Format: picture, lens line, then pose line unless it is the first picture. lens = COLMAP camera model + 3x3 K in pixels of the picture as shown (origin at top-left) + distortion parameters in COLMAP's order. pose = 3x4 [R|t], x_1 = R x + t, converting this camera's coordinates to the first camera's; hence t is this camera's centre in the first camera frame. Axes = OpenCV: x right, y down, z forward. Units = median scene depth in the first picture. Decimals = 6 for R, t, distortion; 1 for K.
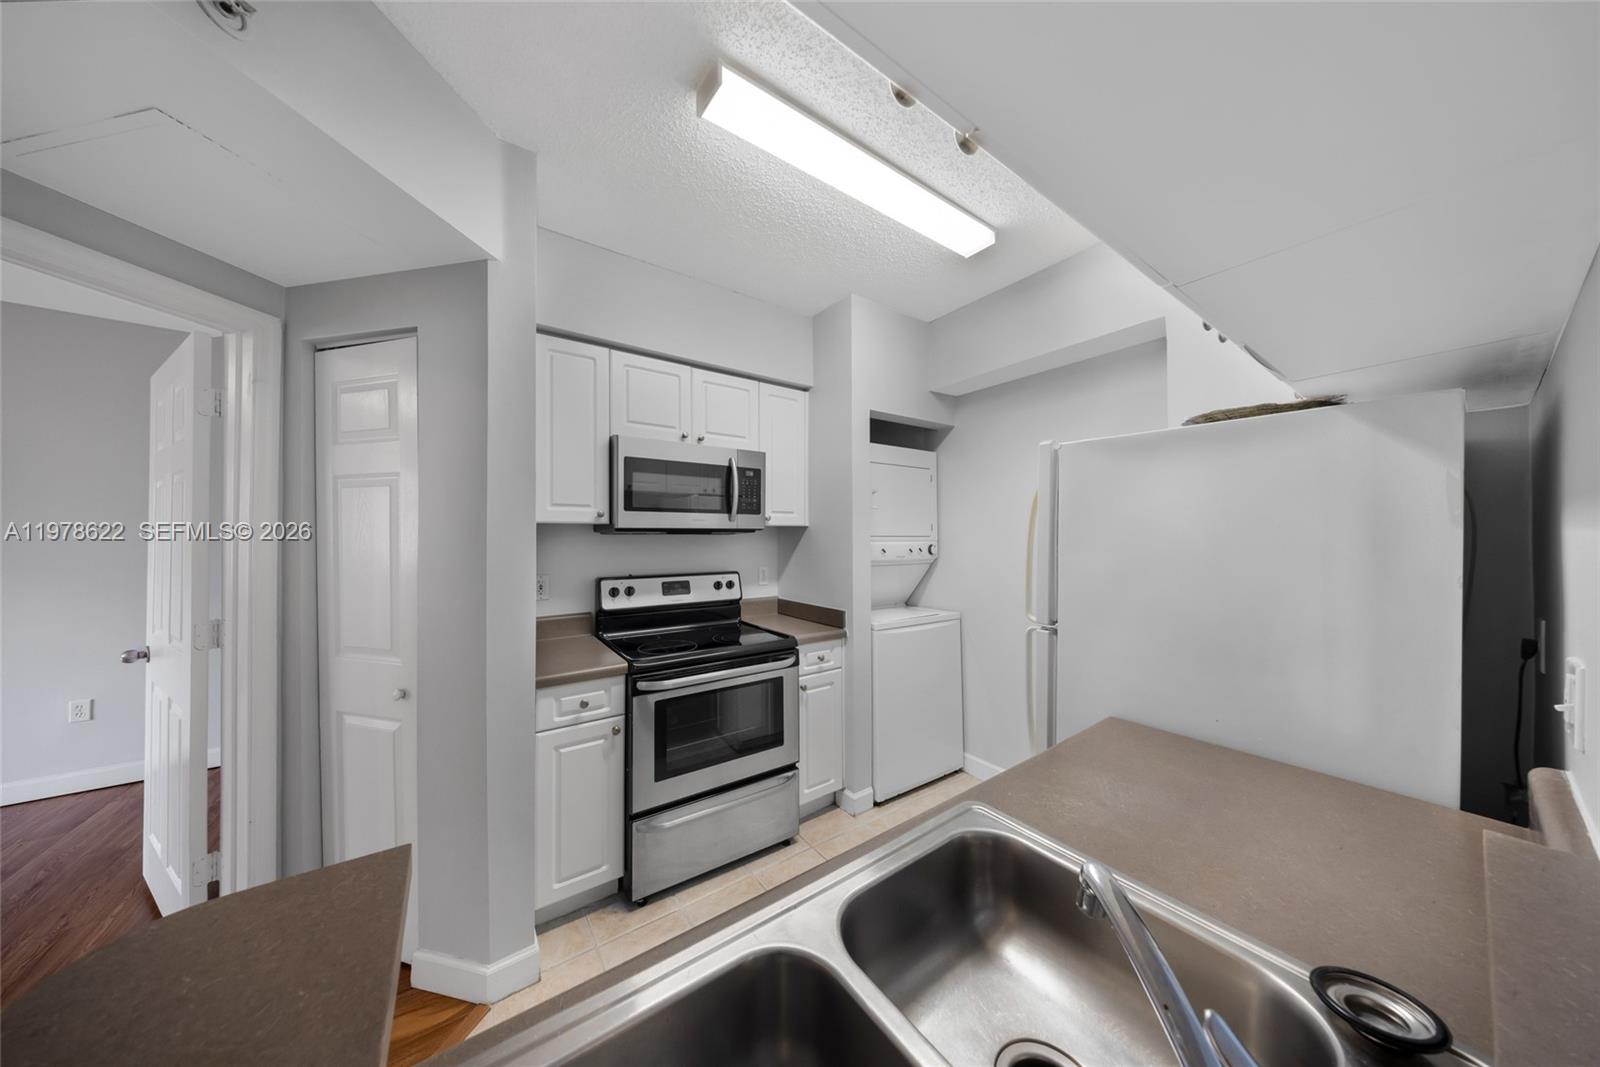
lens RADIAL K [[476.4, 0, 789.1], [0, 476.4, 531.7], [0, 0, 1]] dist [0.000147, -0.000002]
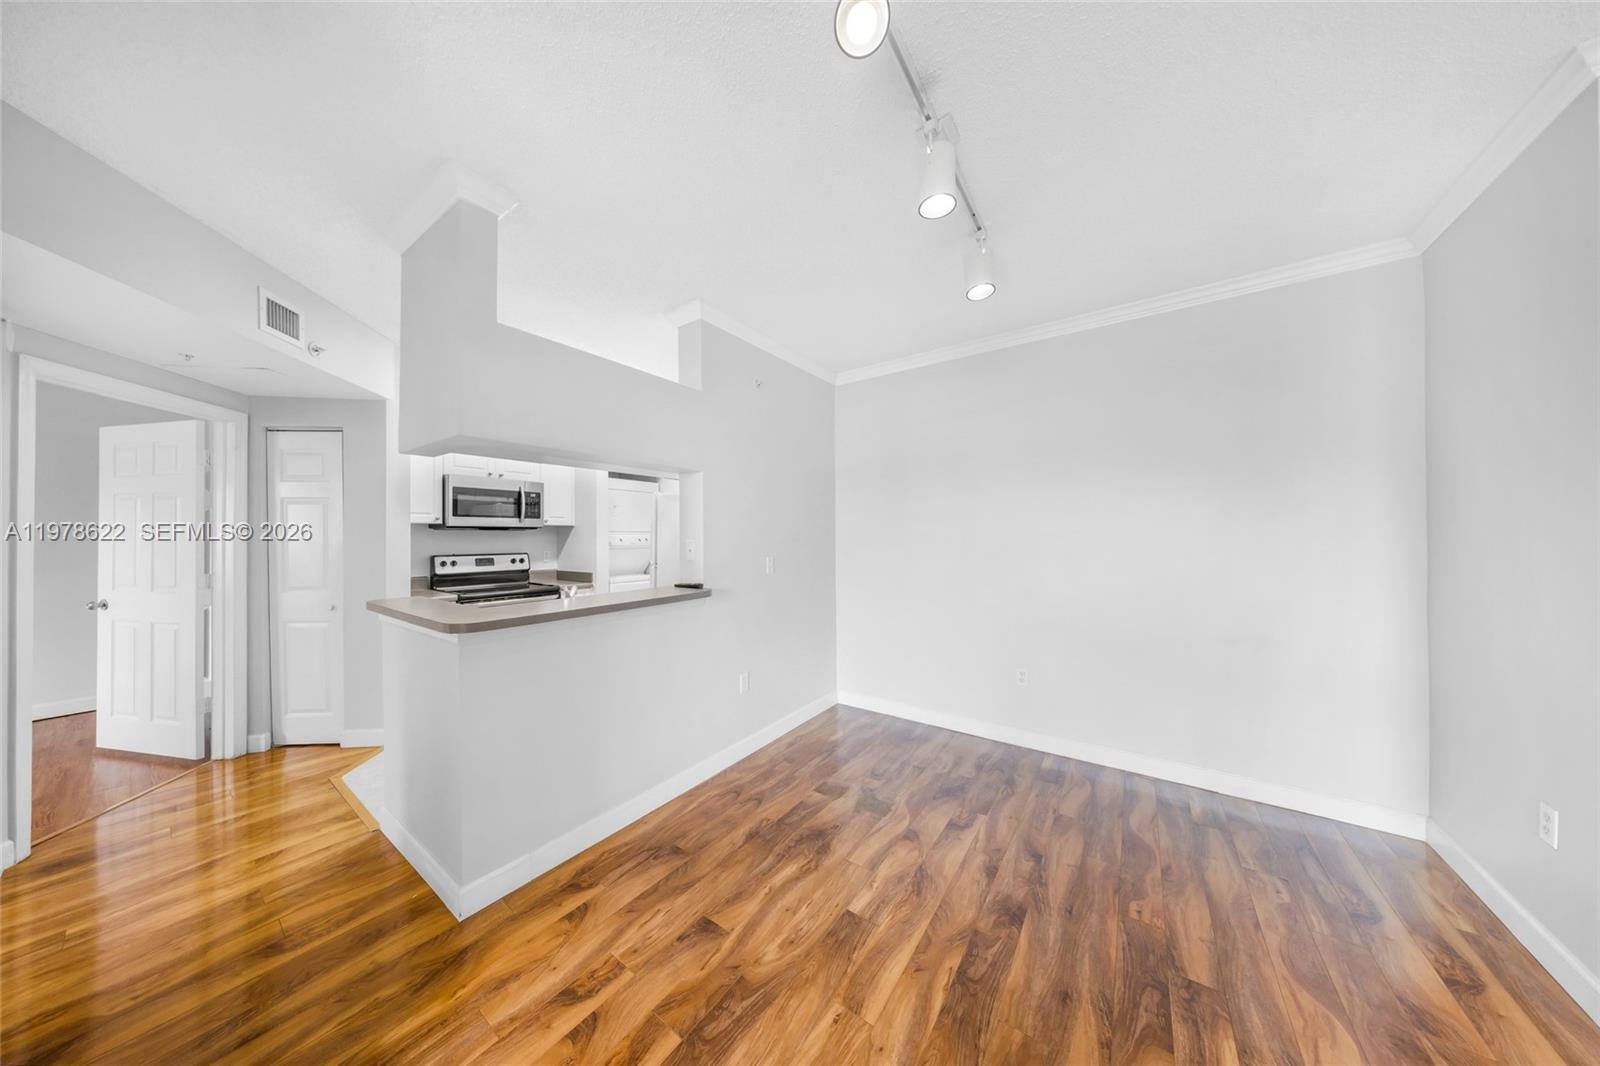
lens RADIAL K [[474.7, 0, 772.3], [0, 474.7, 532.4], [0, 0, 1]] dist [0.000002, -0.000011]
pose [[0.949680, 0.000920, 0.313222, 0.198541], [-0.001783, 0.999995, 0.002471, 0.007691], [-0.313218, -0.002905, 0.949677, -0.896715]]
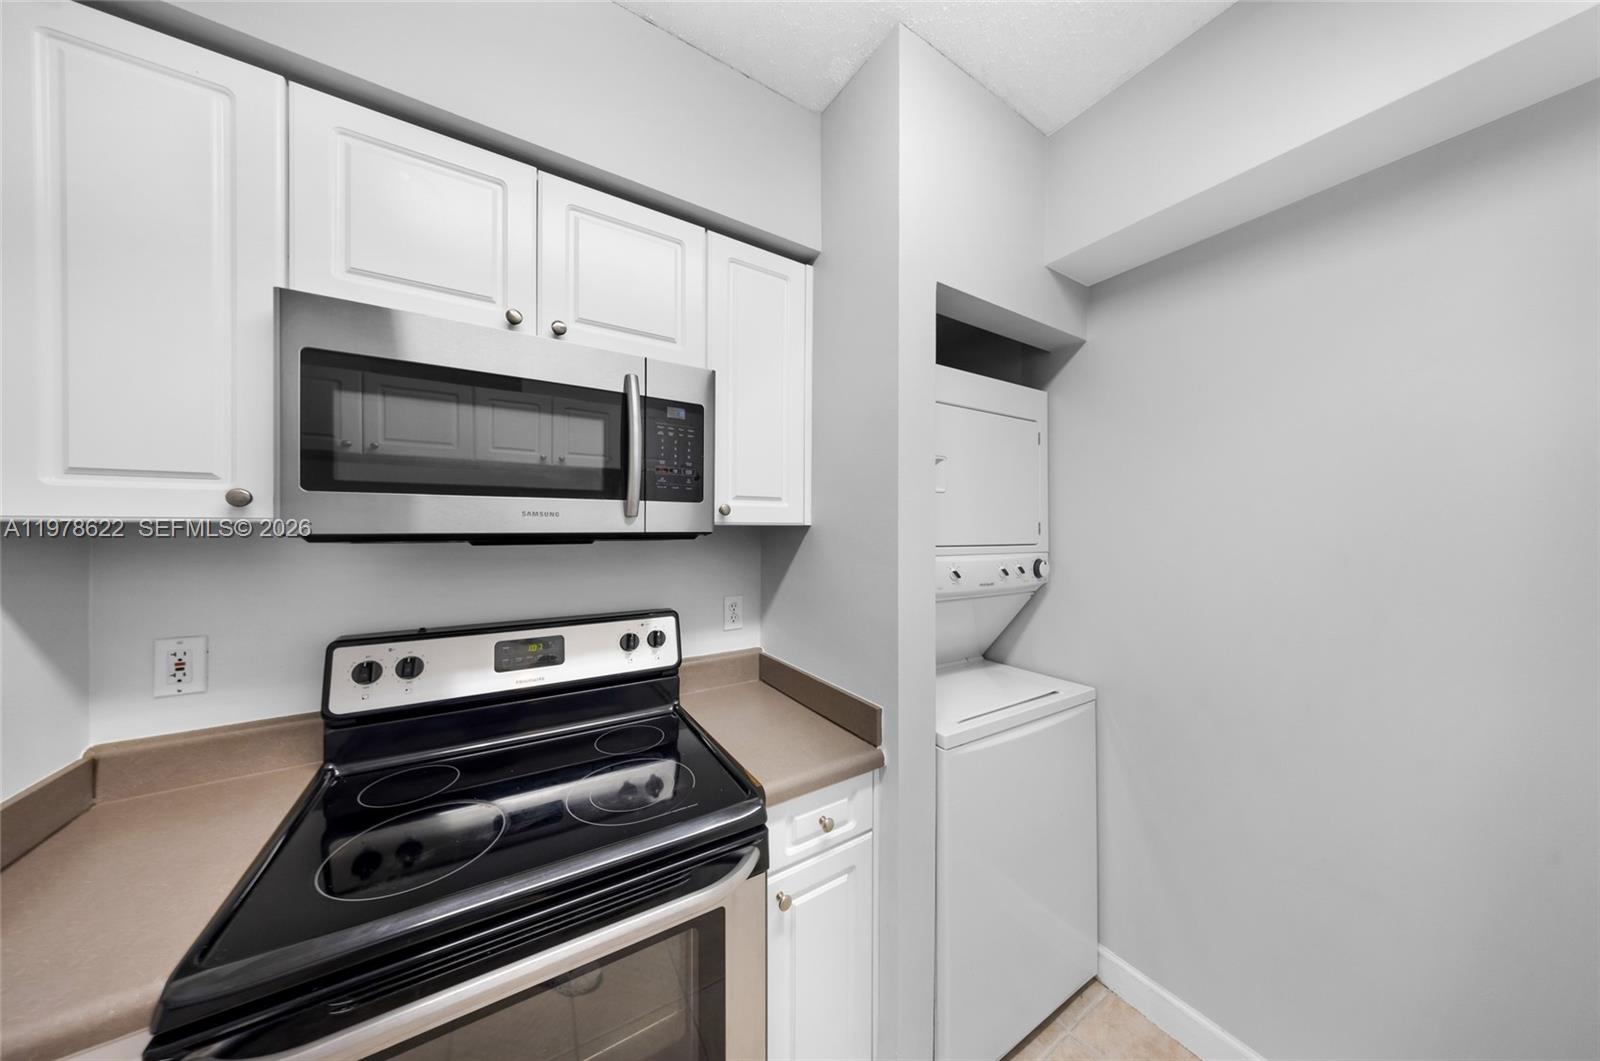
lens RADIAL K [[479.5, 0, 800.0], [0, 479.5, 530.5], [0, 0, 1]] dist [0.000378, 0.000019]
pose [[0.999107, 0.007519, -0.041581, 0.055078], [-0.006764, 0.999810, 0.018255, -0.017070], [0.041710, -0.017958, 0.998968, 0.522799]]
